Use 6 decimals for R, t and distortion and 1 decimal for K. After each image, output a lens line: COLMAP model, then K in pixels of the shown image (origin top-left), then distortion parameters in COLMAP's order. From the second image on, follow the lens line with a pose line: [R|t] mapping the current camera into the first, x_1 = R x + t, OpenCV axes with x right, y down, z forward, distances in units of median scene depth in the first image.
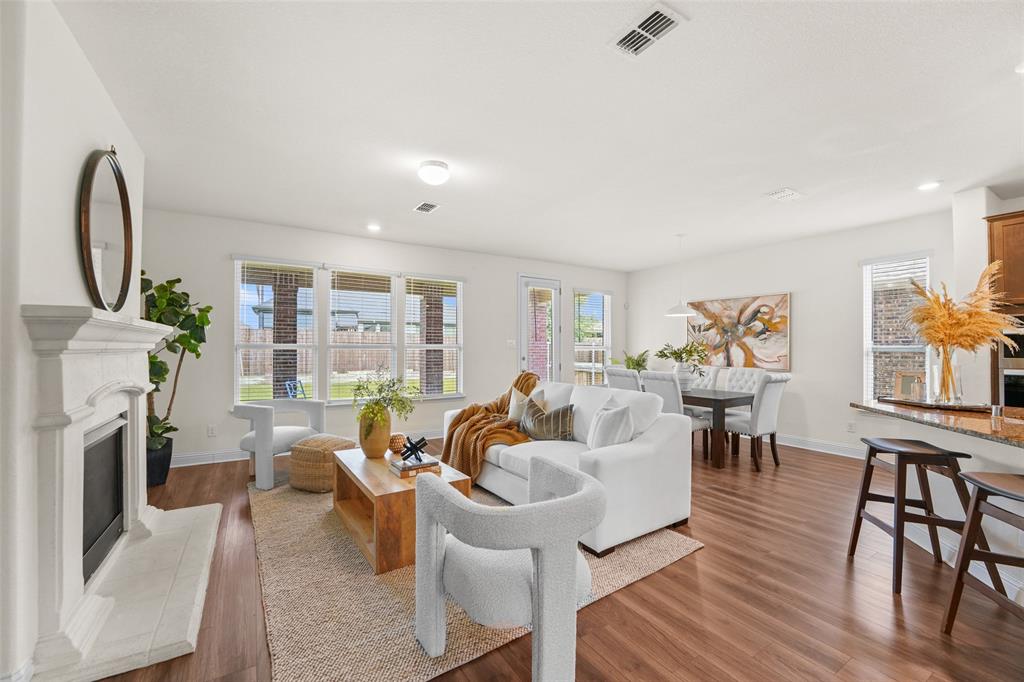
lens RADIAL K [[415.6, 0, 507.0], [0, 415.6, 345.7], [0, 0, 1]] dist [-0.028053, 0.000368]
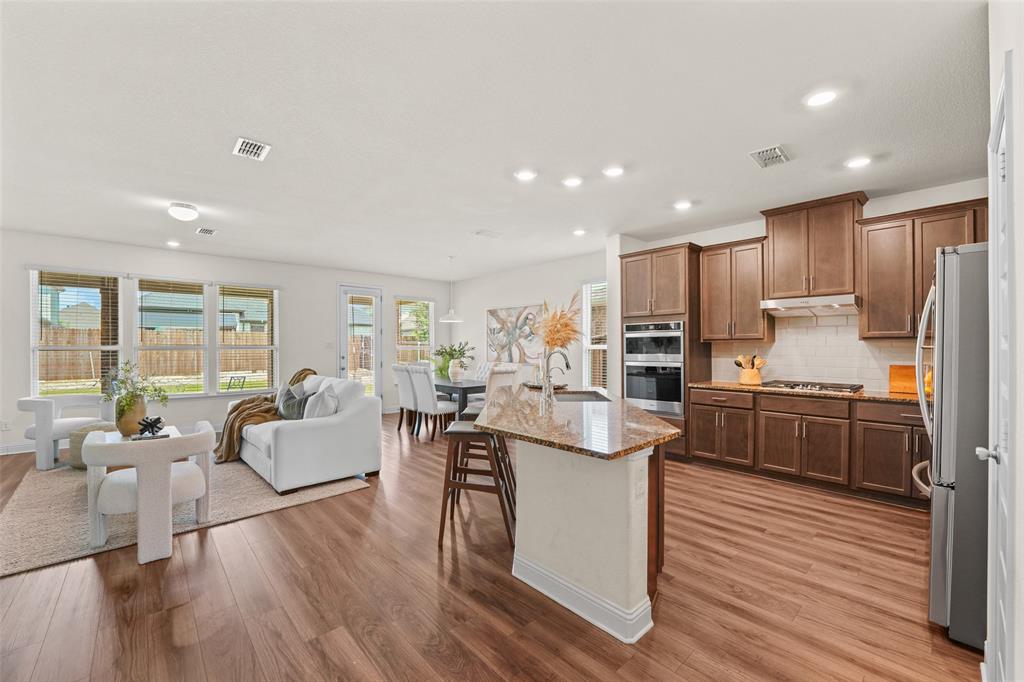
lens RADIAL K [[415.6, 0, 507.0], [0, 415.6, 345.7], [0, 0, 1]] dist [-0.028053, 0.000368]
pose [[0.983103, -0.003734, 0.183014, 0.326199], [0.003400, 0.999992, 0.002140, -0.002350], [-0.183020, -0.001481, 0.983108, -0.237445]]
